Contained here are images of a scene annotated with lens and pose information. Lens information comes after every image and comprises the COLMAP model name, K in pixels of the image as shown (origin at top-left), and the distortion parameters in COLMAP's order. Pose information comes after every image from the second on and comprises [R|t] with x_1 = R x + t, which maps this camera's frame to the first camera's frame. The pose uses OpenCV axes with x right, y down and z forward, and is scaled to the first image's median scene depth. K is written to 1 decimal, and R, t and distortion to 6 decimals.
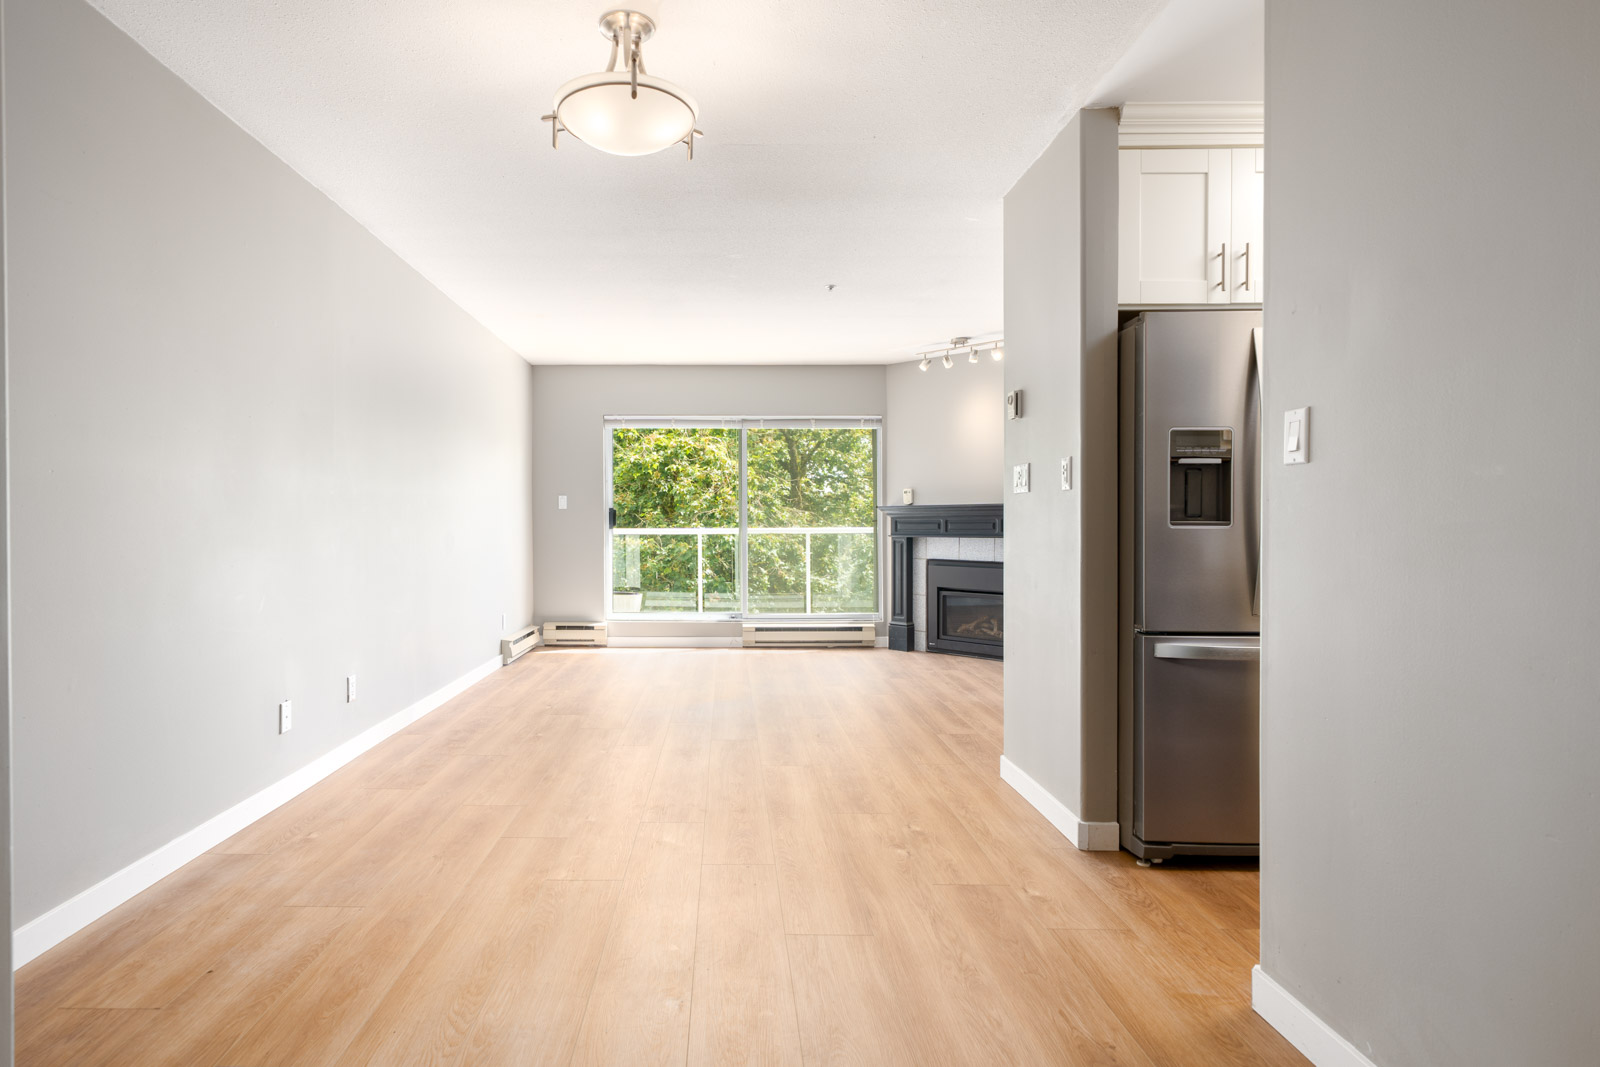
lens RADIAL K [[802.0, 0, 693.6], [0, 802.0, 520.1], [0, 0, 1]] dist [0.005239, -0.000641]
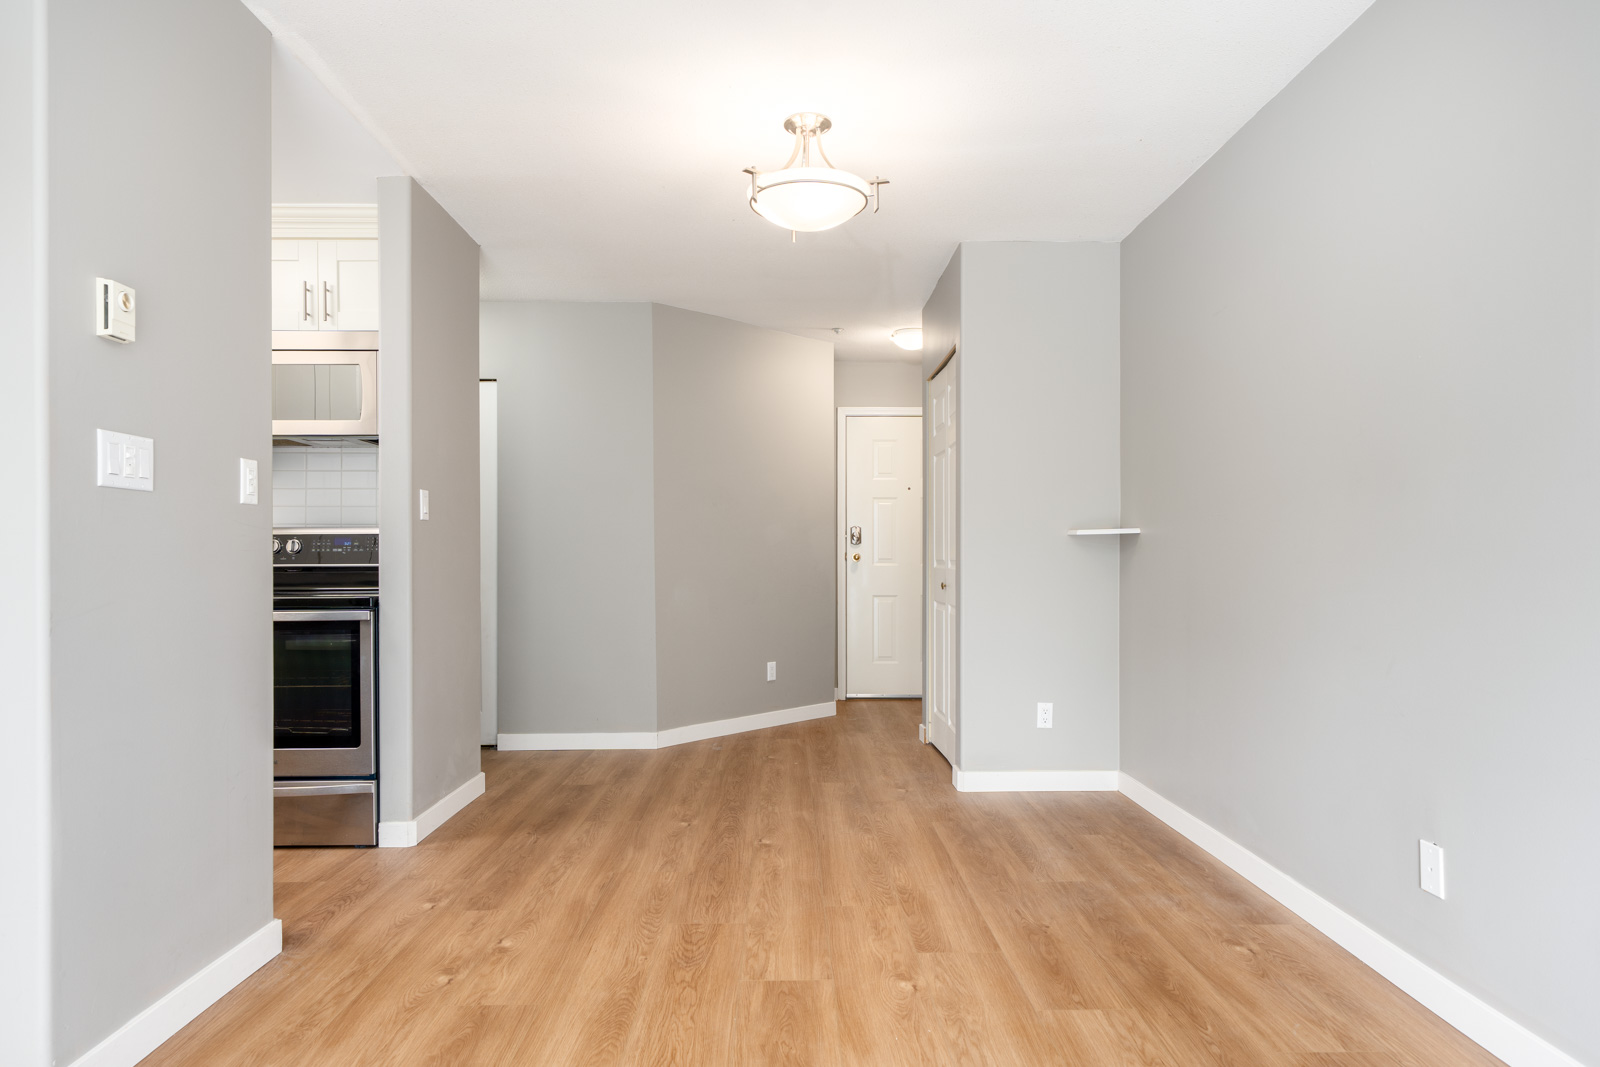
lens RADIAL K [[915.1, 0, 788.5], [0, 915.1, 556.6], [0, 0, 1]] dist [-0.002507, 0.000256]
pose [[-0.998911, 0.000944, -0.046644, 0.003550], [0.001280, 0.999973, -0.007190, 0.006647], [0.046636, -0.007242, -0.998886, 0.763217]]
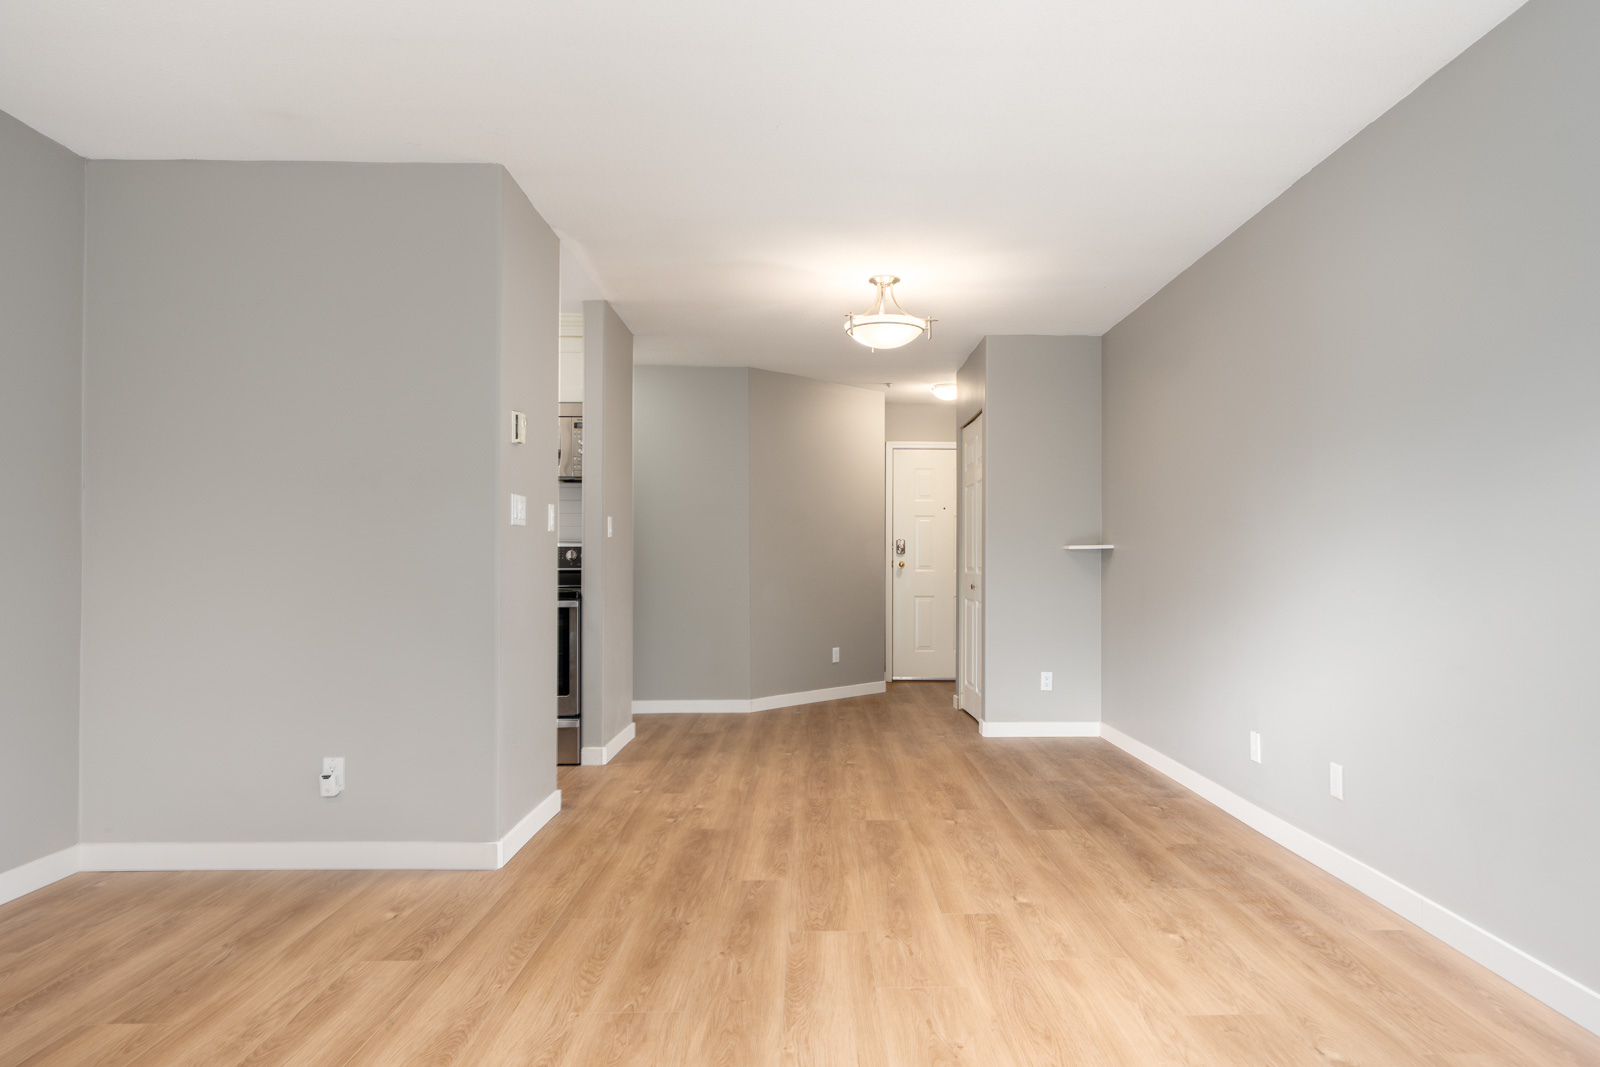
lens RADIAL K [[936.7, 0, 831.6], [0, 936.7, 555.4], [0, 0, 1]] dist [-0.004858, 0.006870]
pose [[-0.997806, -0.003292, -0.066123, 0.055897], [-0.002280, 0.999879, -0.015374, 0.007341], [0.066165, -0.015189, -0.997693, 0.997666]]
